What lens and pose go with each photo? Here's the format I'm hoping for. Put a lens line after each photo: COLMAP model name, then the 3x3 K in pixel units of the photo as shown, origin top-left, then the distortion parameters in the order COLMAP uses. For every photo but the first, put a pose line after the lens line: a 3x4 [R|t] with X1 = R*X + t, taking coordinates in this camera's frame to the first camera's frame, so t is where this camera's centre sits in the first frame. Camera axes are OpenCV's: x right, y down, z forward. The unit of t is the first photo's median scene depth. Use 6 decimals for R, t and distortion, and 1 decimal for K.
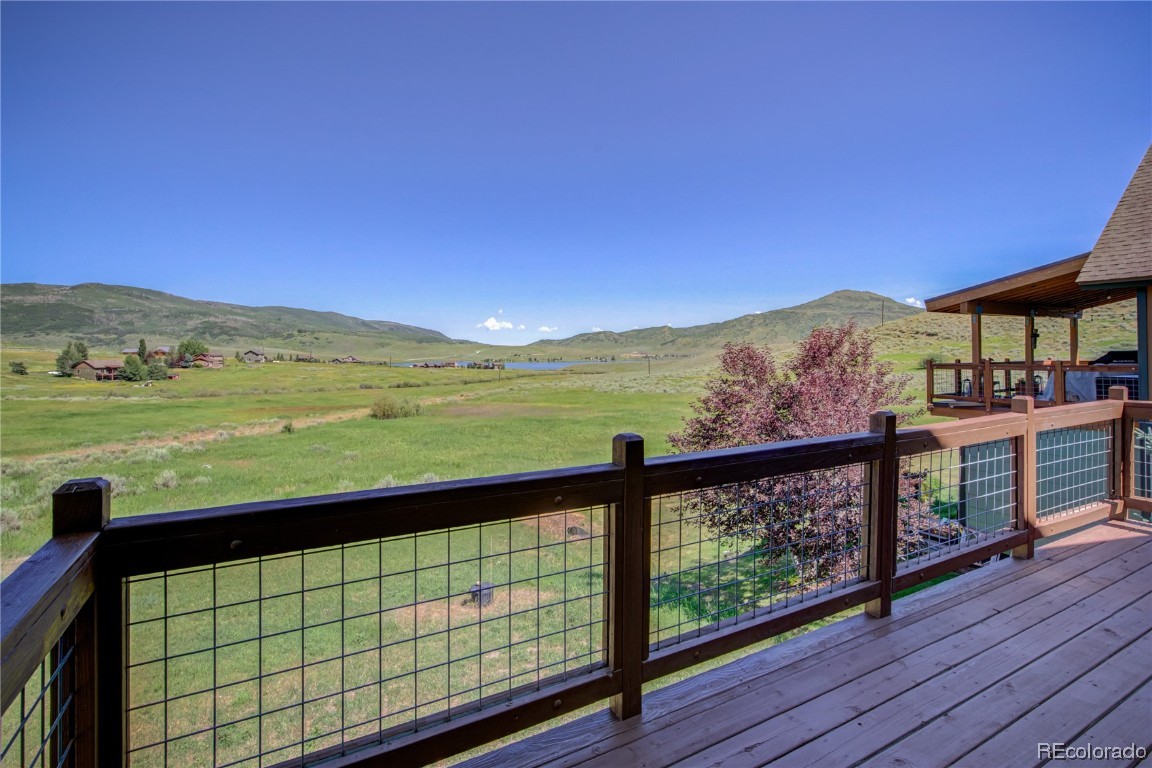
lens RADIAL K [[553.7, 0, 568.3], [0, 553.7, 358.0], [0, 0, 1]] dist [0.005755, -0.000745]
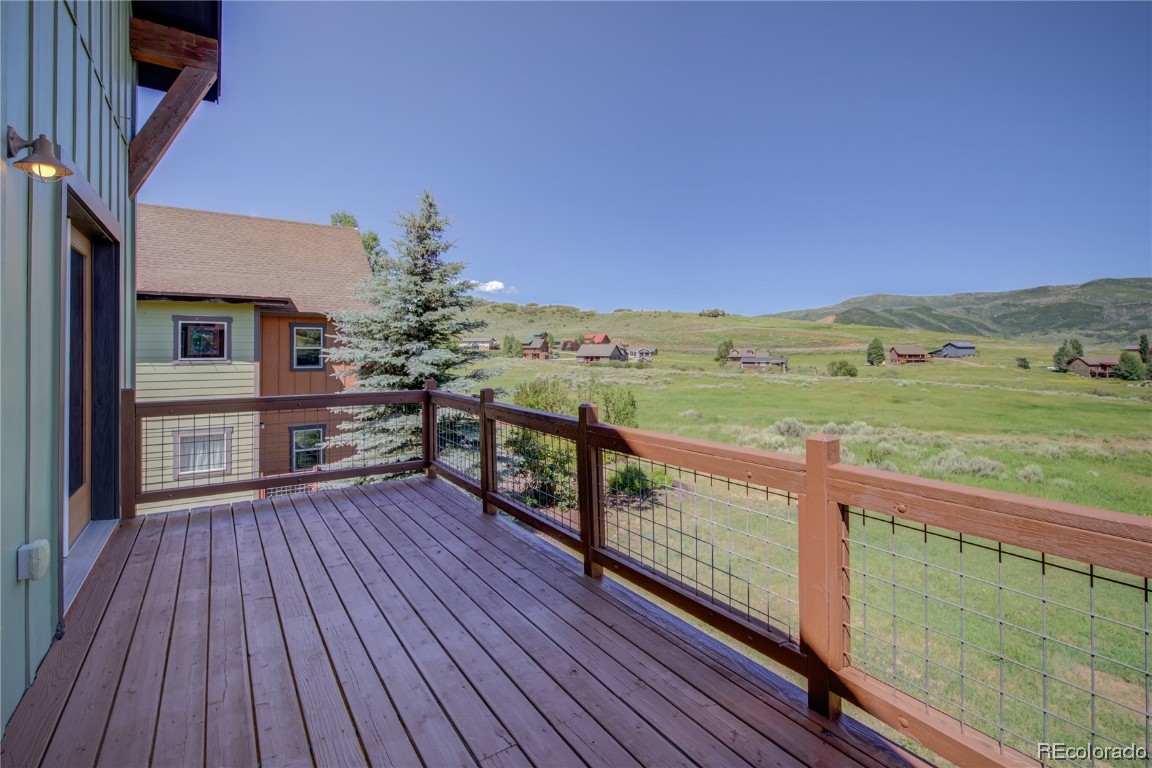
lens RADIAL K [[537.4, 0, 592.0], [0, 537.4, 351.9], [0, 0, 1]] dist [-0.005784, 0.004492]
pose [[0.096567, 0.007799, -0.995296, 0.128409], [-0.012426, 0.999901, 0.006630, -0.001453], [0.995249, 0.011727, 0.096655, 0.067018]]
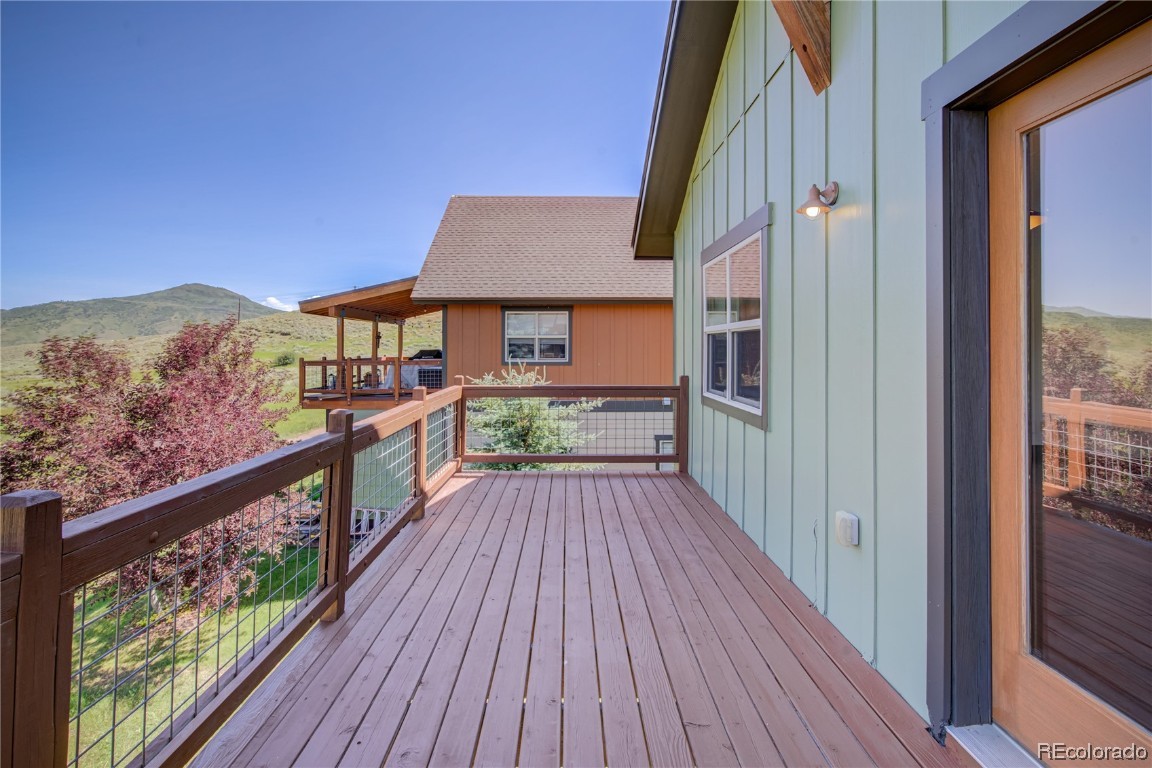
lens RADIAL K [[537.4, 0, 584.0], [0, 537.4, 347.3], [0, 0, 1]] dist [-0.005784, 0.004492]
pose [[0.461024, 0.006694, 0.887363, -0.006291], [0.007643, 0.999905, -0.011513, -0.000179], [-0.887355, 0.012090, 0.460929, 0.012288]]
